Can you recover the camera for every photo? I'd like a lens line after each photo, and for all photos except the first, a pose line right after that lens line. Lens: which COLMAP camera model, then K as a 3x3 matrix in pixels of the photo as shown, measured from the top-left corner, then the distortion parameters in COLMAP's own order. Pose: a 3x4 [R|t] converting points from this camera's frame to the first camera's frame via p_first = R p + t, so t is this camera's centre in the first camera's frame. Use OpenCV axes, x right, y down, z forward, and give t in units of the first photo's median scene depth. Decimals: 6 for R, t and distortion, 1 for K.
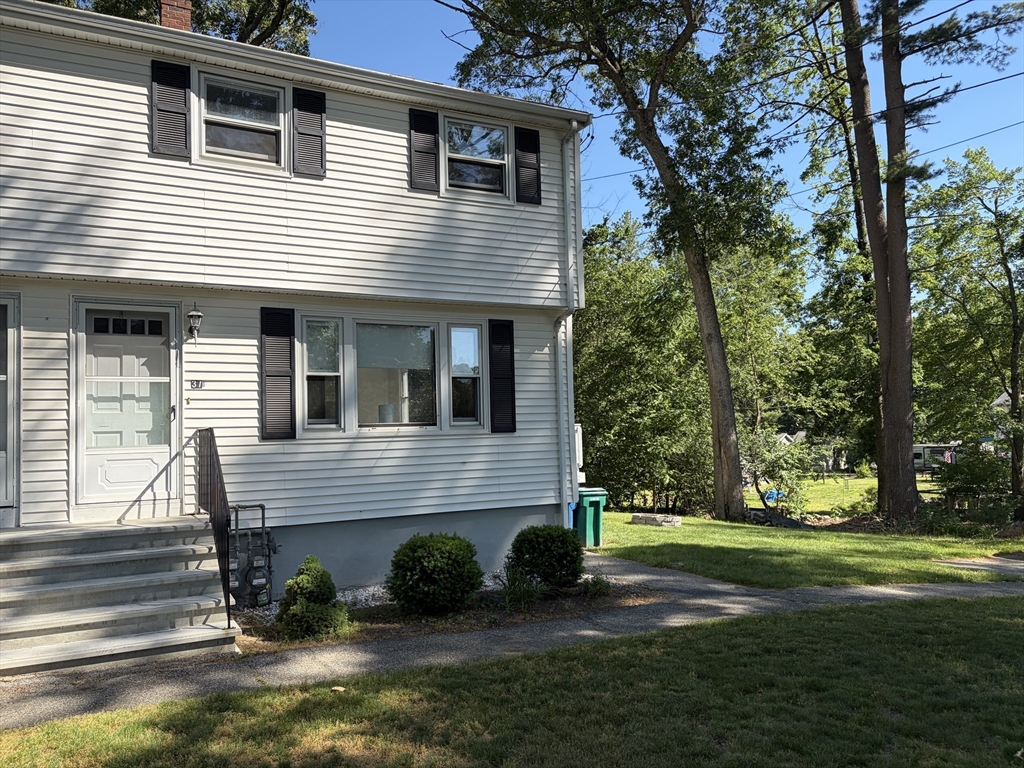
lens RADIAL K [[778.2, 0, 510.6], [0, 778.2, 388.8], [0, 0, 1]] dist [0.056232, -0.065518]
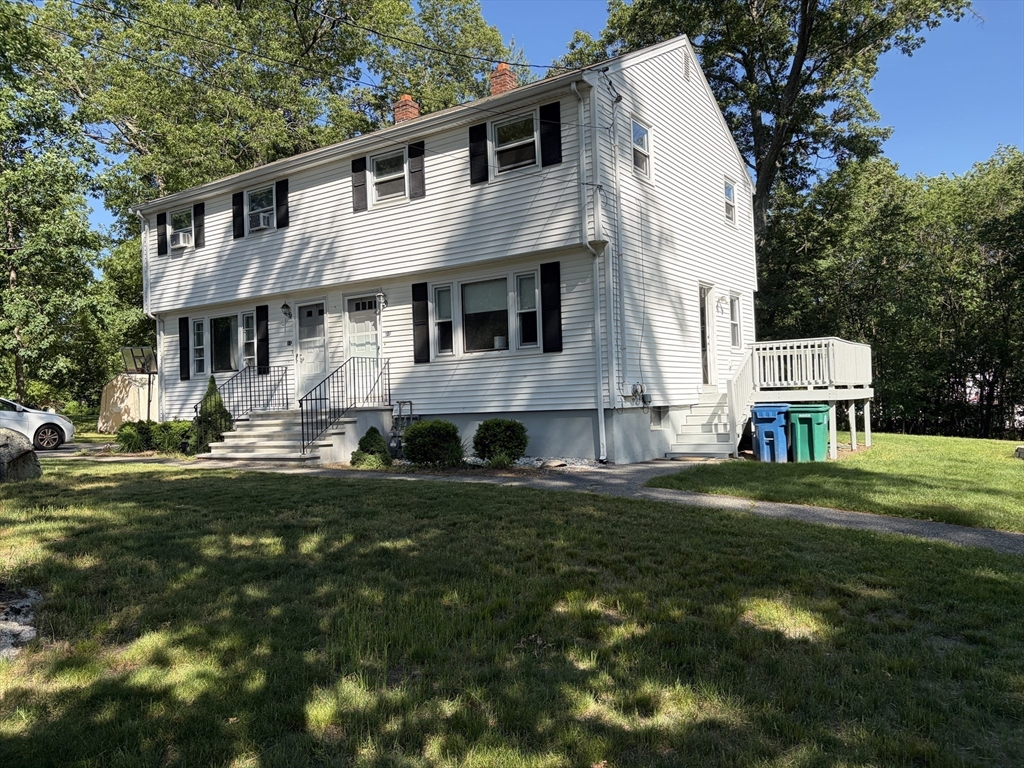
lens RADIAL K [[778.2, 0, 509.3], [0, 778.2, 381.5], [0, 0, 1]] dist [0.056232, -0.065518]
pose [[0.471981, -0.013594, -0.881504, 1.216403], [0.078718, 0.996537, 0.026780, 0.073178], [0.878087, -0.082029, 0.471417, 0.378439]]
